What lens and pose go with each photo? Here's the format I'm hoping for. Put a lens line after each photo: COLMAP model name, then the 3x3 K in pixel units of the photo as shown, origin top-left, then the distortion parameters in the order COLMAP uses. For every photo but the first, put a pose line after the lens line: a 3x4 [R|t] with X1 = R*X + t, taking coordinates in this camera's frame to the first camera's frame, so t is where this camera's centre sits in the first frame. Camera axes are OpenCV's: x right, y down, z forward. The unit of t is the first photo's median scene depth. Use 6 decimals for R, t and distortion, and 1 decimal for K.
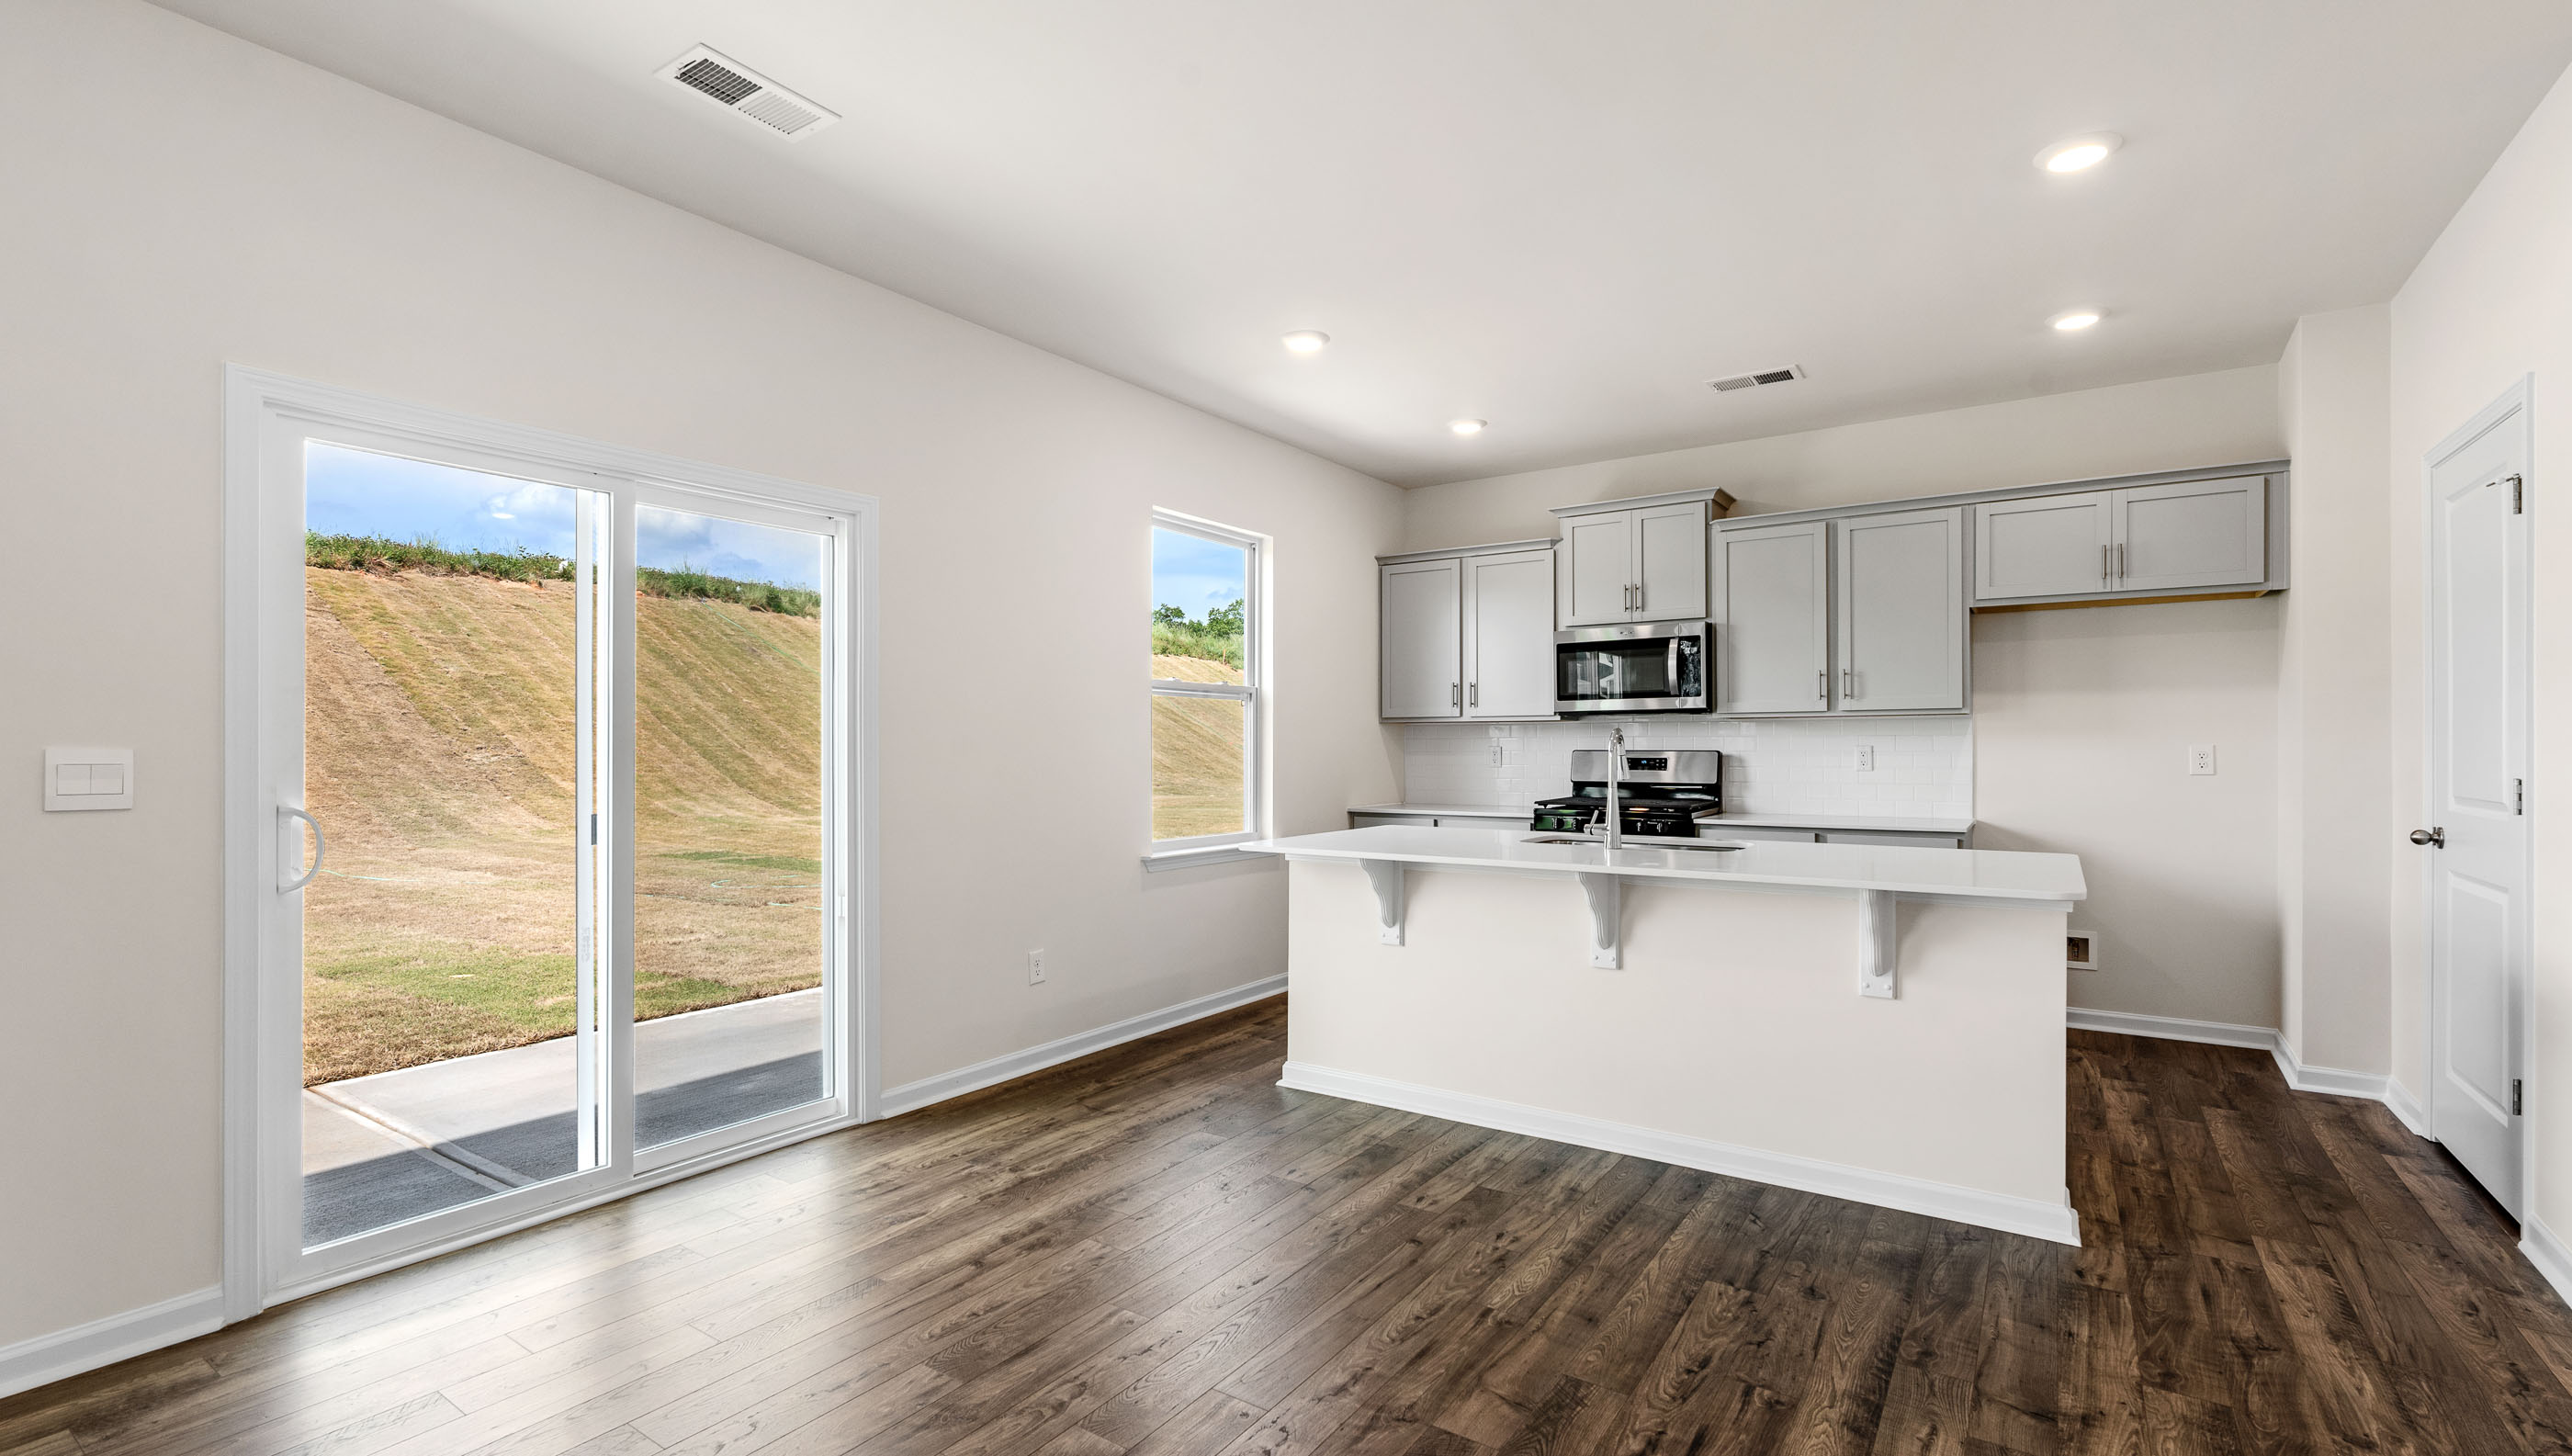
lens RADIAL K [[1129.9, 0, 1284.3], [0, 1129.9, 747.6], [0, 0, 1]] dist [-0.001383, -0.000441]
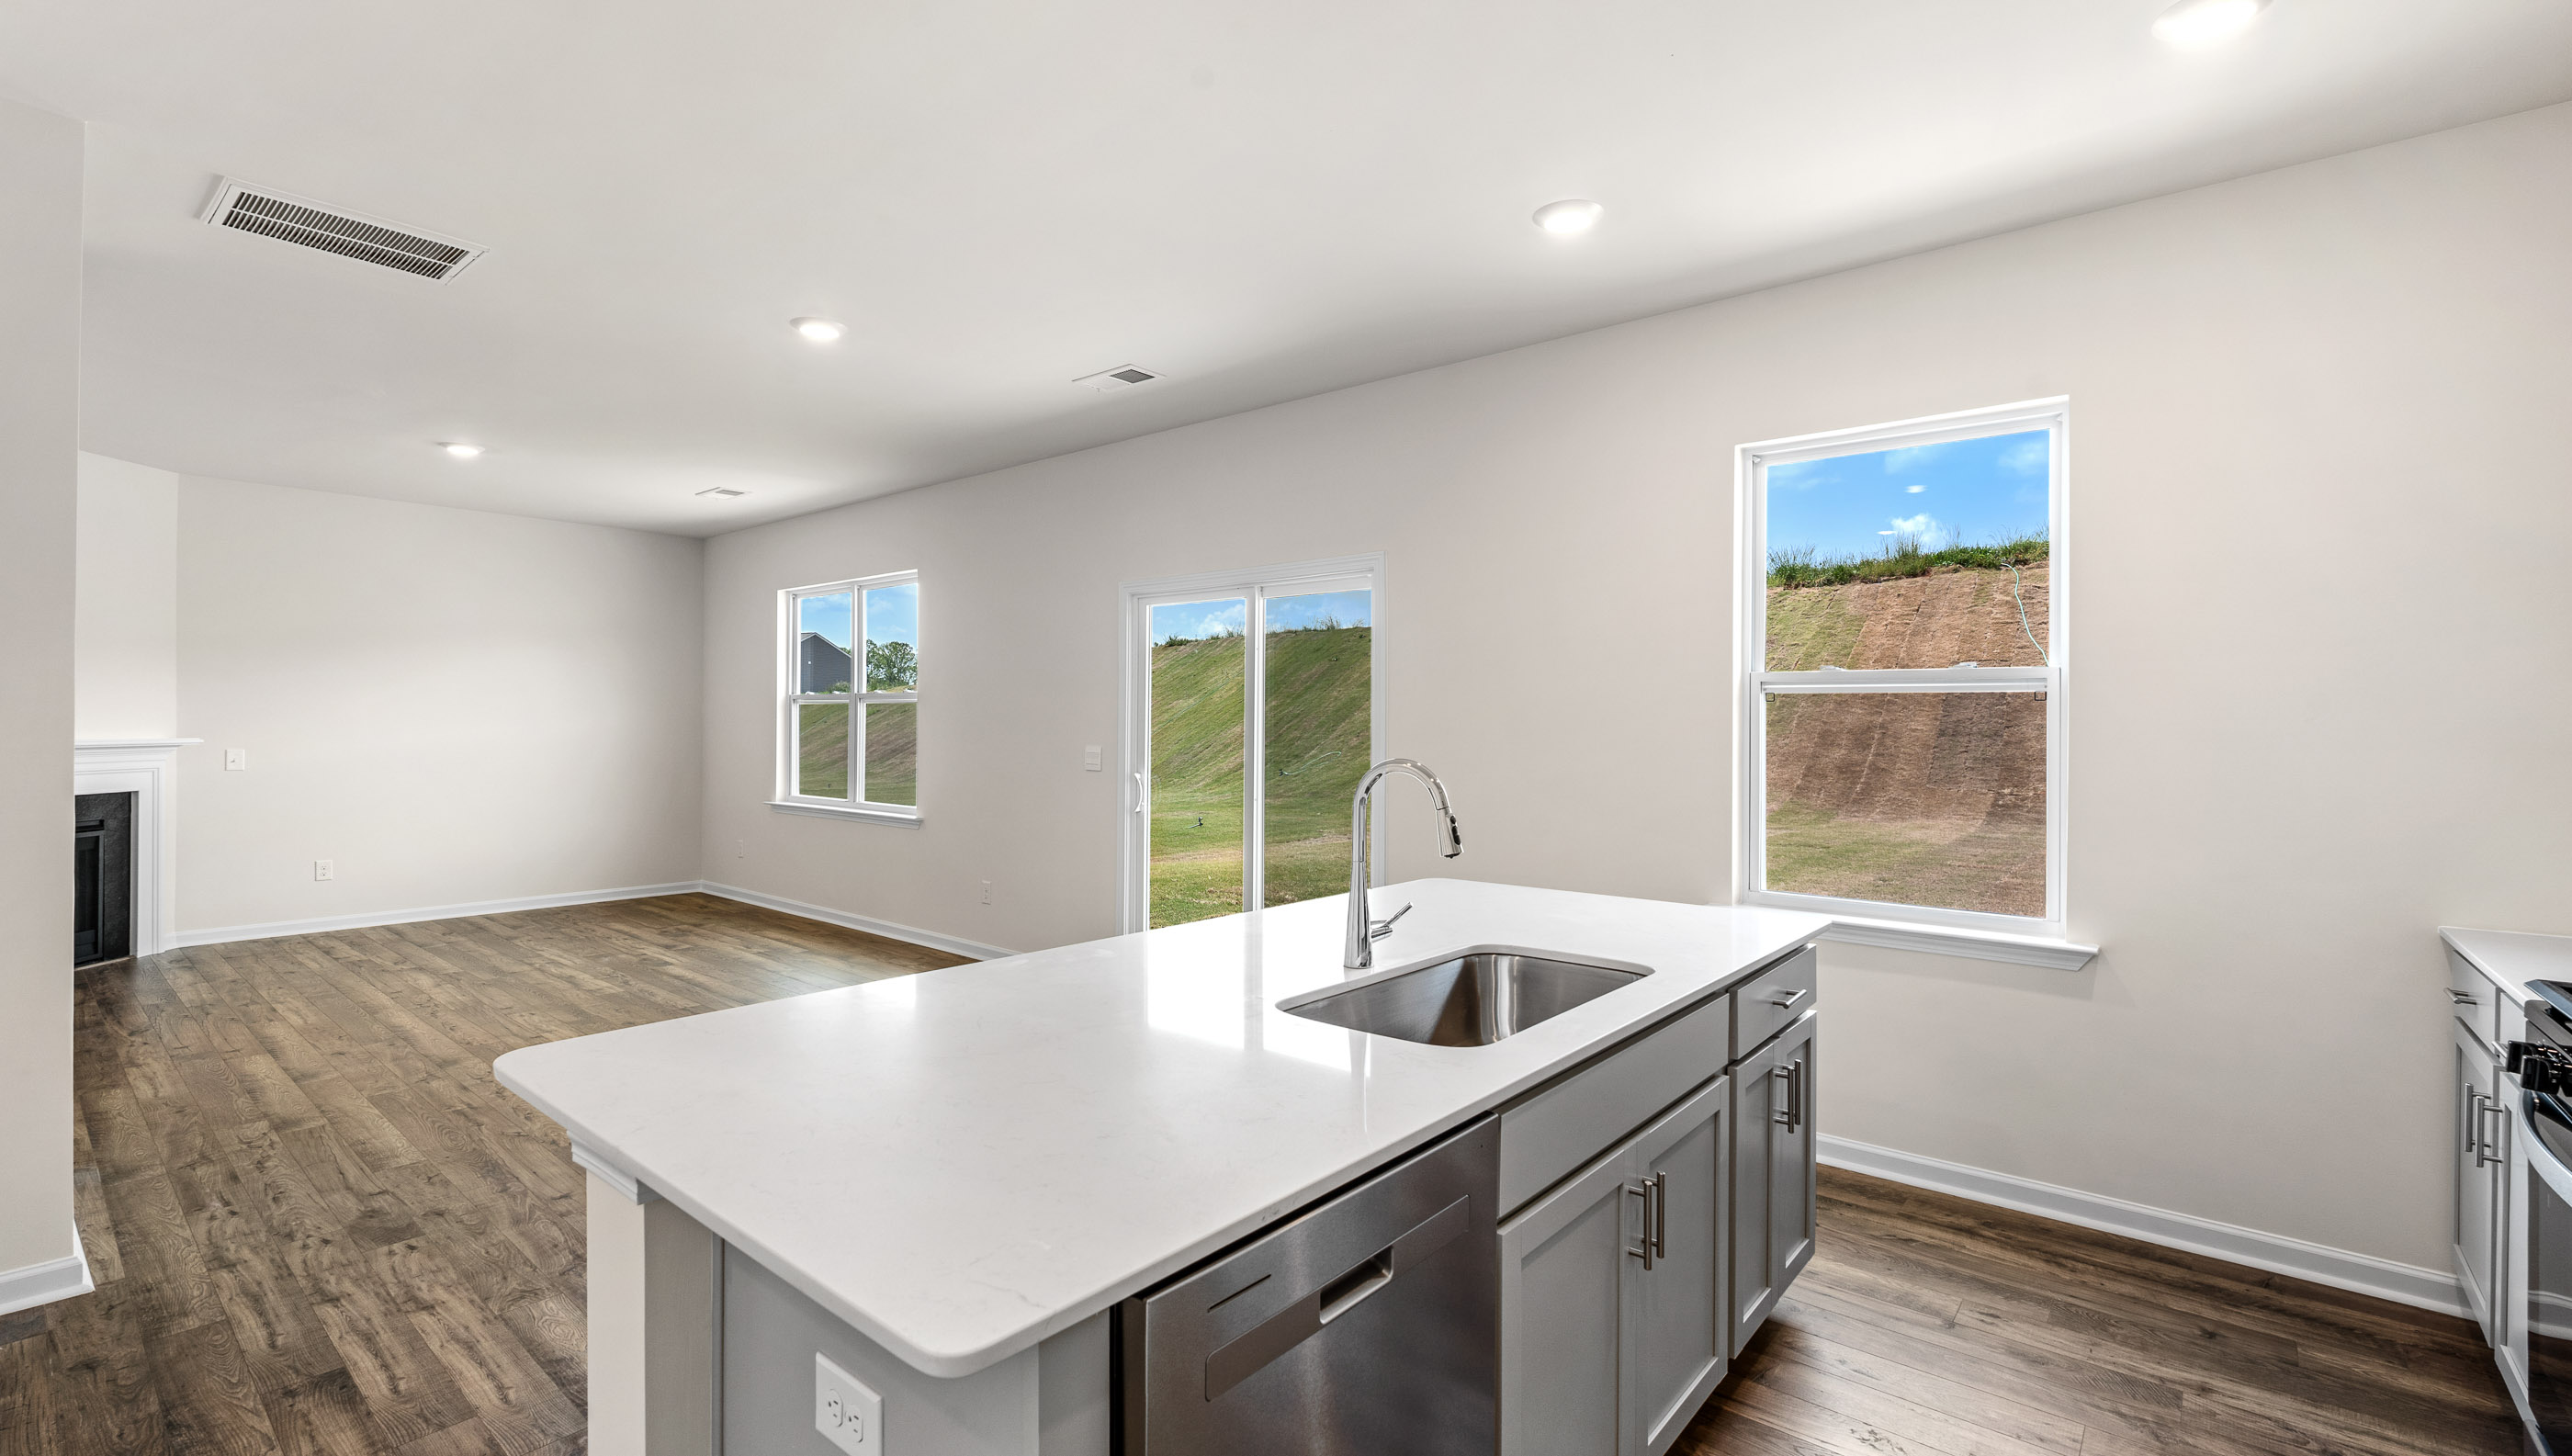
lens RADIAL K [[1110.0, 0, 1288.7], [0, 1110.0, 726.3], [0, 0, 1]] dist [-0.003285, -0.000668]
pose [[-0.092400, 0.004557, -0.995712, 0.645061], [-0.005160, 0.999974, 0.005055, -0.027367], [0.995709, 0.005605, -0.092374, 0.759007]]
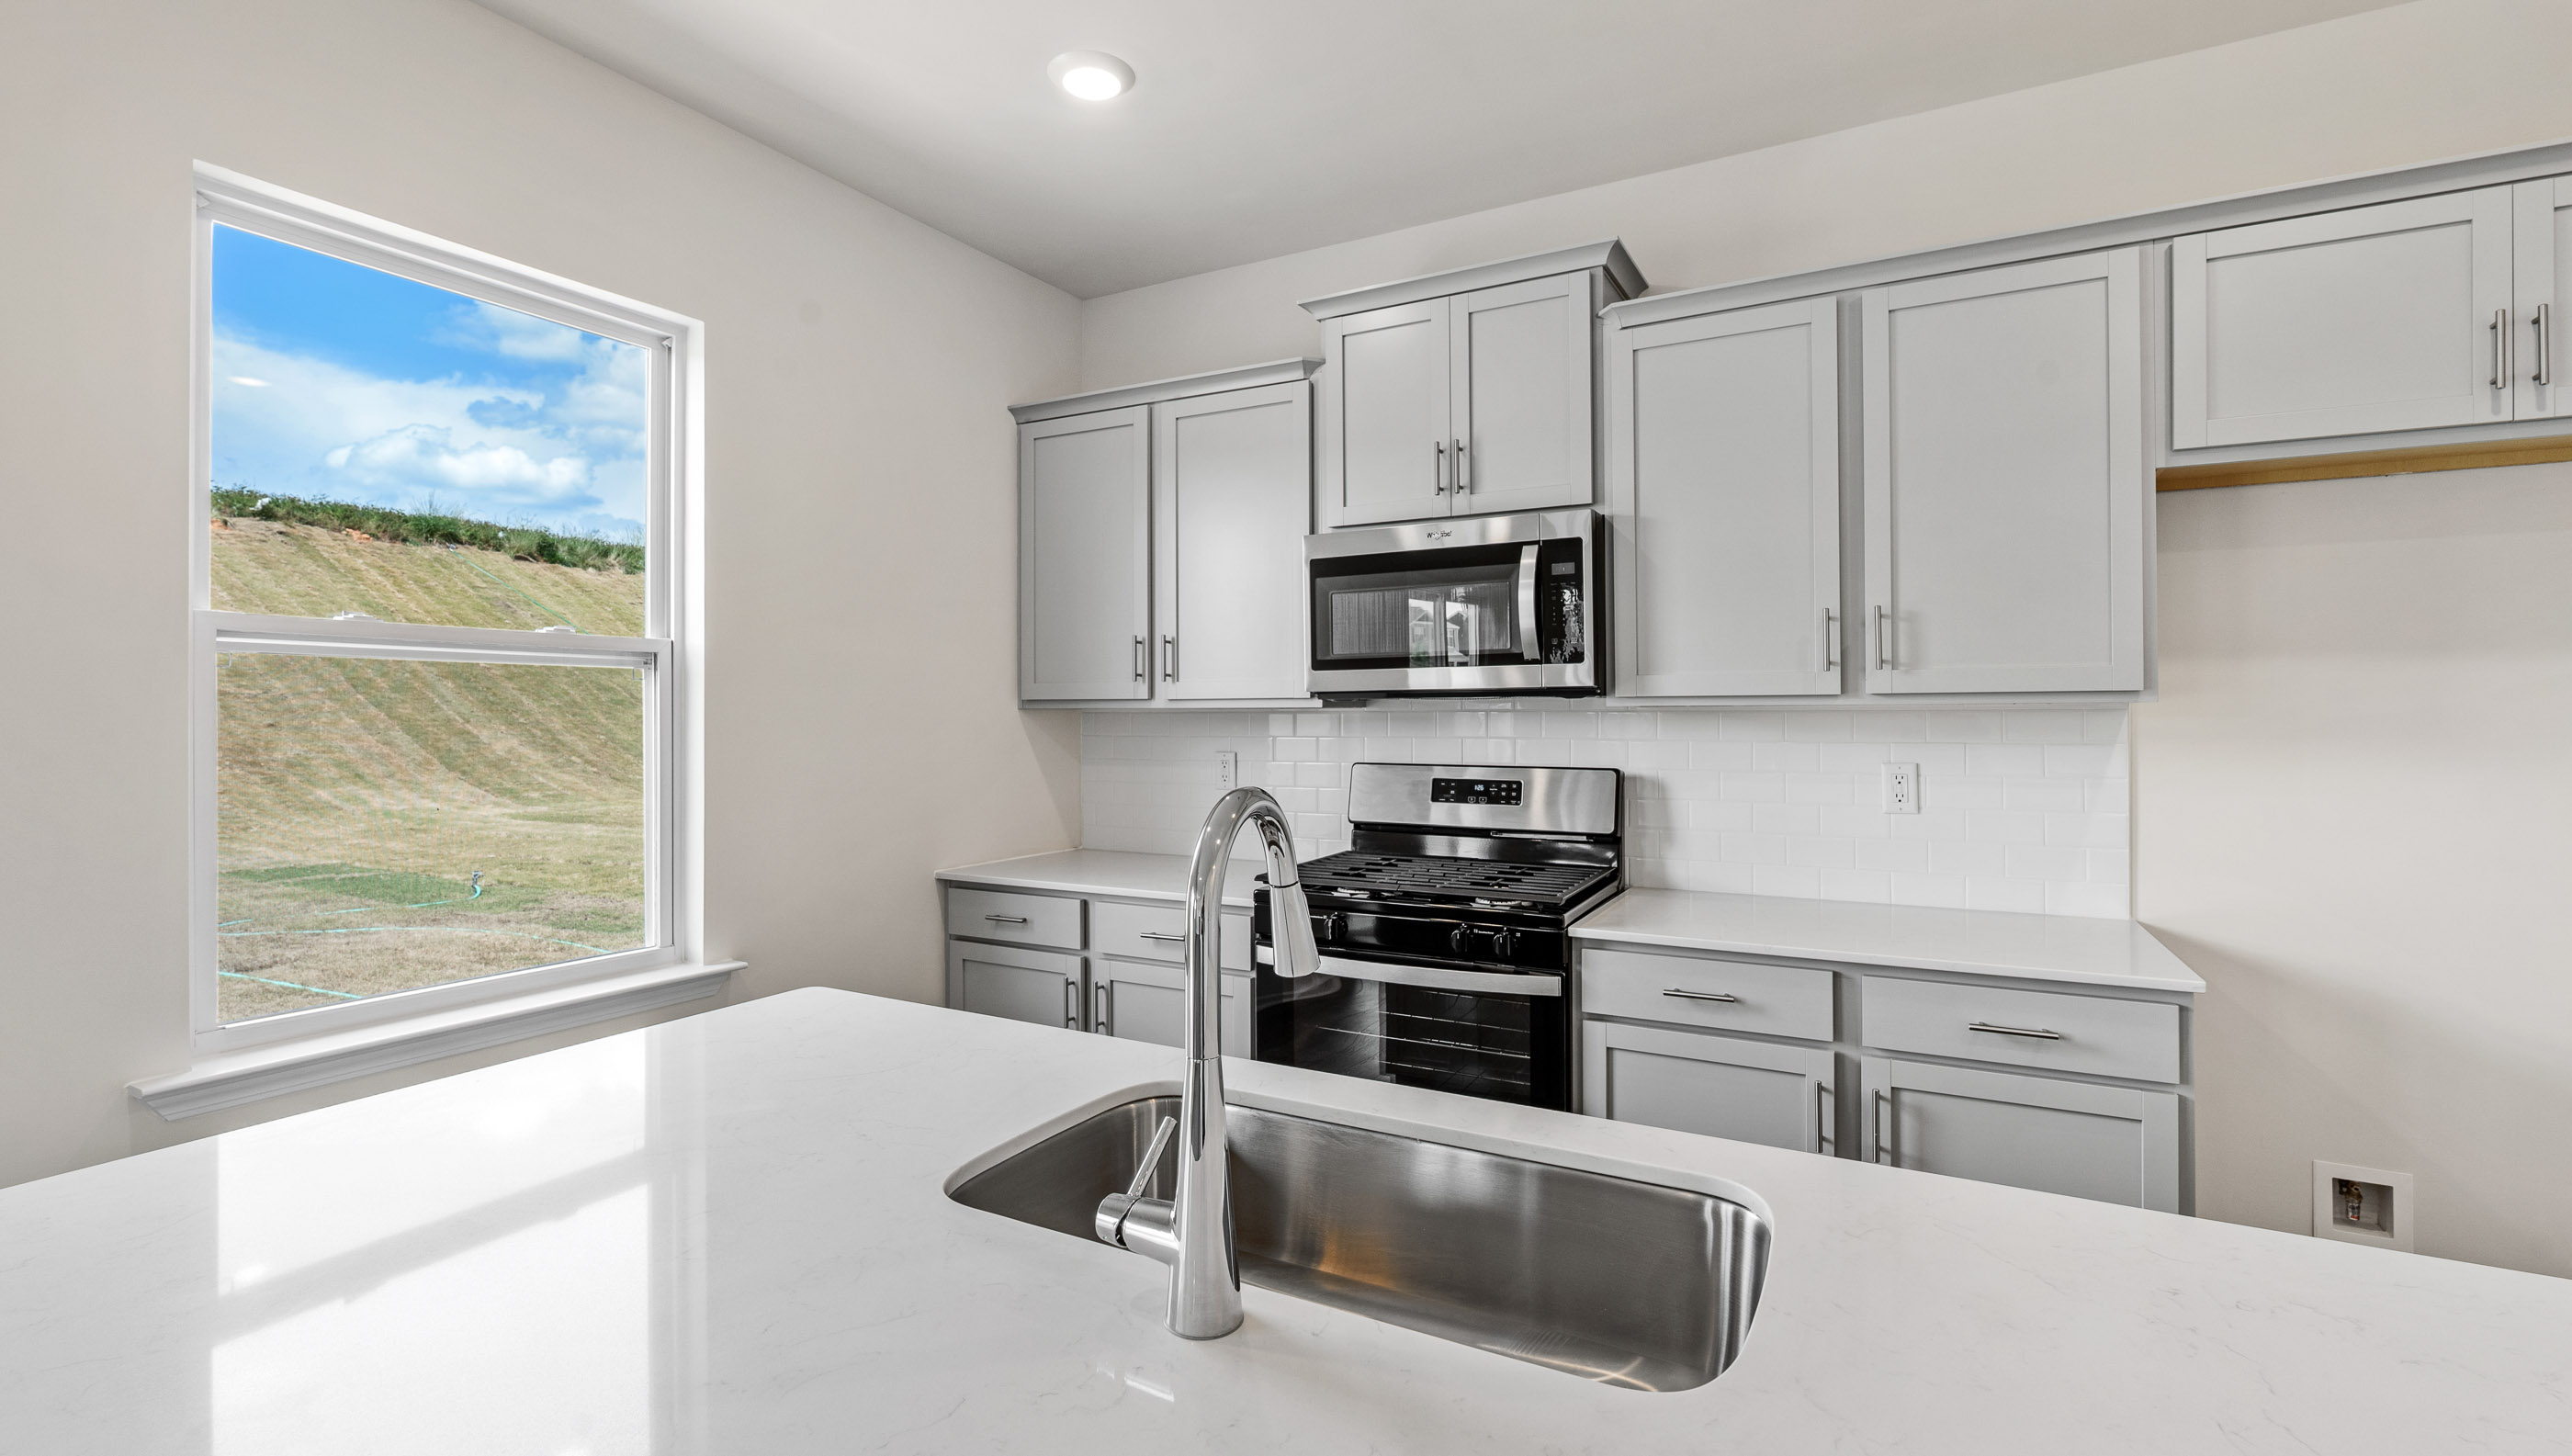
lens RADIAL K [[1130.2, 0, 1296.3], [0, 1130.2, 709.1], [0, 0, 1]] dist [-0.001228, -0.000265]
pose [[0.994825, -0.000078, 0.101607, 0.211970], [0.000573, 0.999988, -0.004843, -0.024989], [-0.101606, 0.004877, 0.994813, 0.570138]]
